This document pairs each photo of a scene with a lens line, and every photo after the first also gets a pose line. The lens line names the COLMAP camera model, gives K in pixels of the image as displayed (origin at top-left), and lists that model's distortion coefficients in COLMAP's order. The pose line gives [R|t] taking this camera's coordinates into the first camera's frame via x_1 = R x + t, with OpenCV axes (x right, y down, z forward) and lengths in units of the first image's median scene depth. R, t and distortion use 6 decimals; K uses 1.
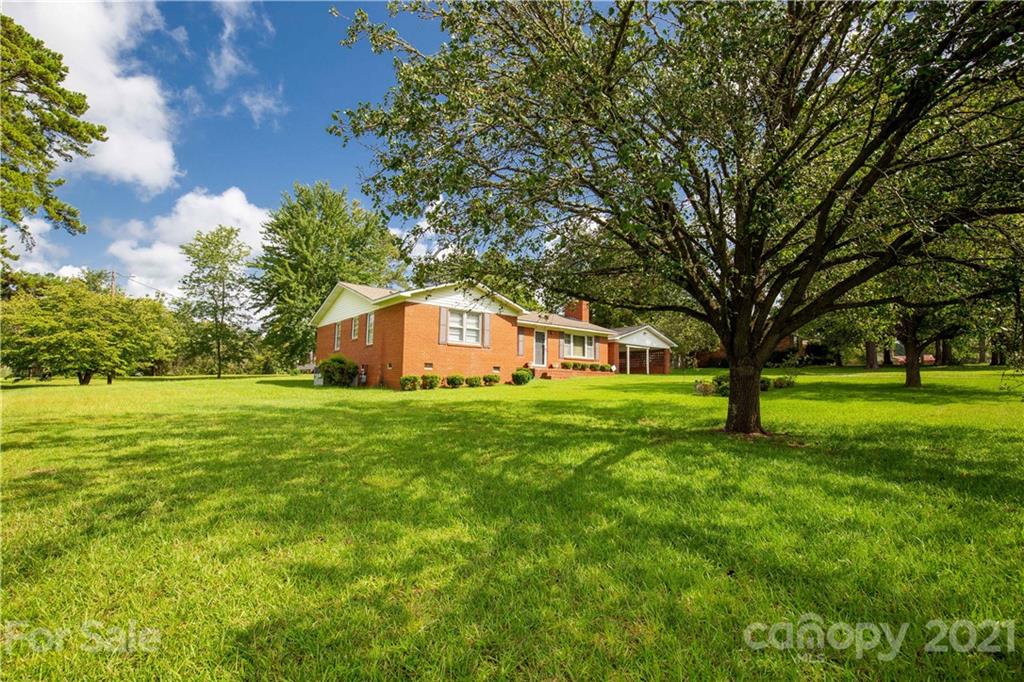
lens RADIAL K [[466.4, 0, 512.0], [0, 466.4, 341.0], [0, 0, 1]] dist [0.000209, 0.000399]
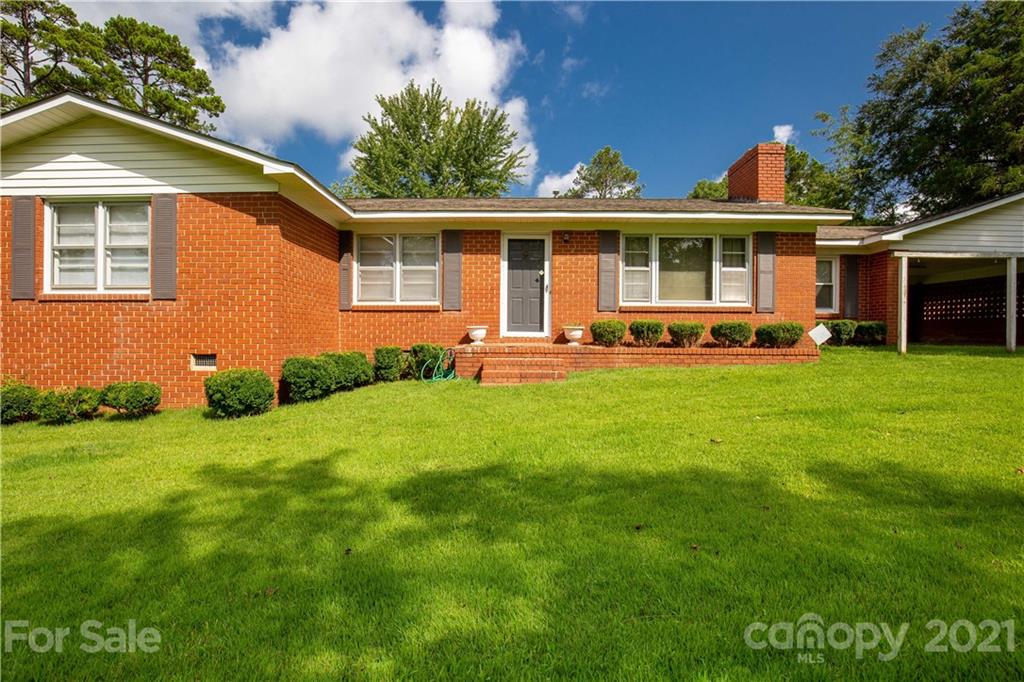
lens RADIAL K [[466.9, 0, 512.0], [0, 466.9, 341.0], [0, 0, 1]] dist [-0.029315, 0.000669]
pose [[0.772640, -0.008689, -0.634785, 0.269346], [0.069945, 0.994984, 0.071516, 0.030127], [0.630979, -0.099656, 0.769372, 0.699401]]
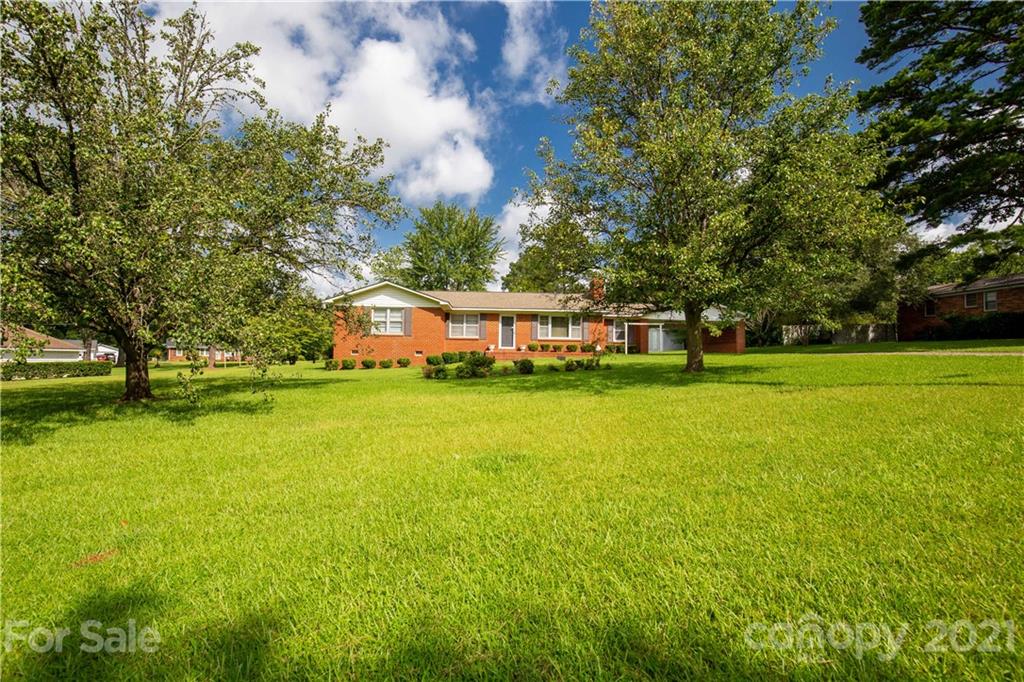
lens RADIAL K [[466.4, 0, 512.0], [0, 466.4, 341.0], [0, 0, 1]] dist [0.000209, 0.000399]
pose [[0.802999, -0.030211, -0.595214, 0.686350], [0.057417, 0.997990, 0.026807, 0.008234], [0.593208, -0.055702, 0.803120, 0.143703]]
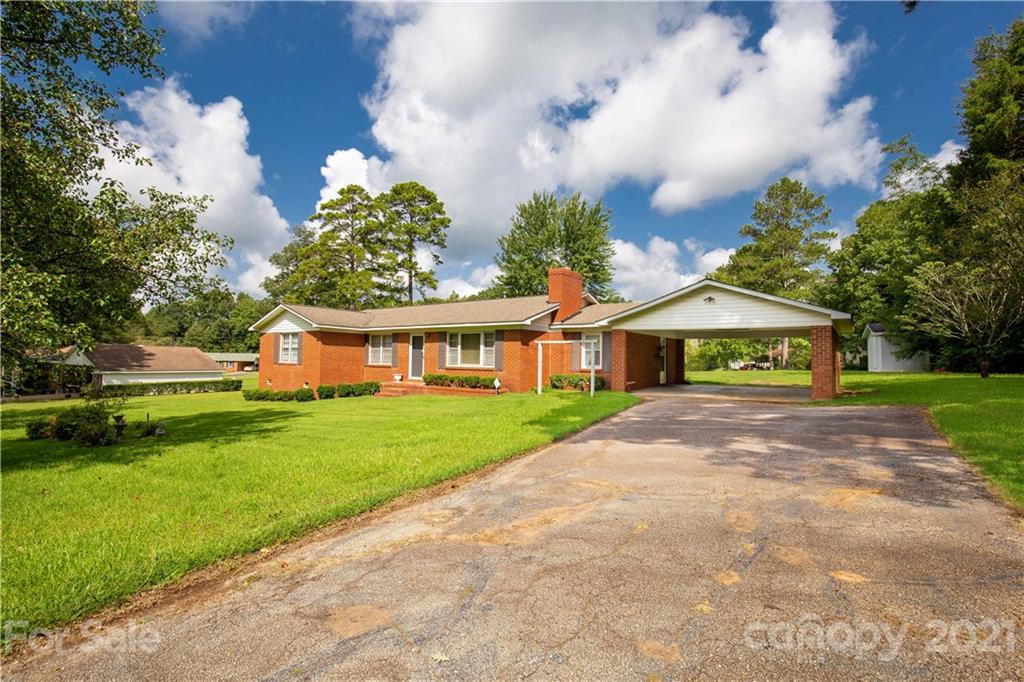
lens RADIAL K [[466.4, 0, 512.0], [0, 466.4, 341.0], [0, 0, 1]] dist [0.000209, 0.000399]
pose [[0.257346, -0.052780, -0.964877, 0.854317], [0.081015, 0.996170, -0.032884, 0.027449], [0.962917, -0.069706, 0.260636, 0.926539]]
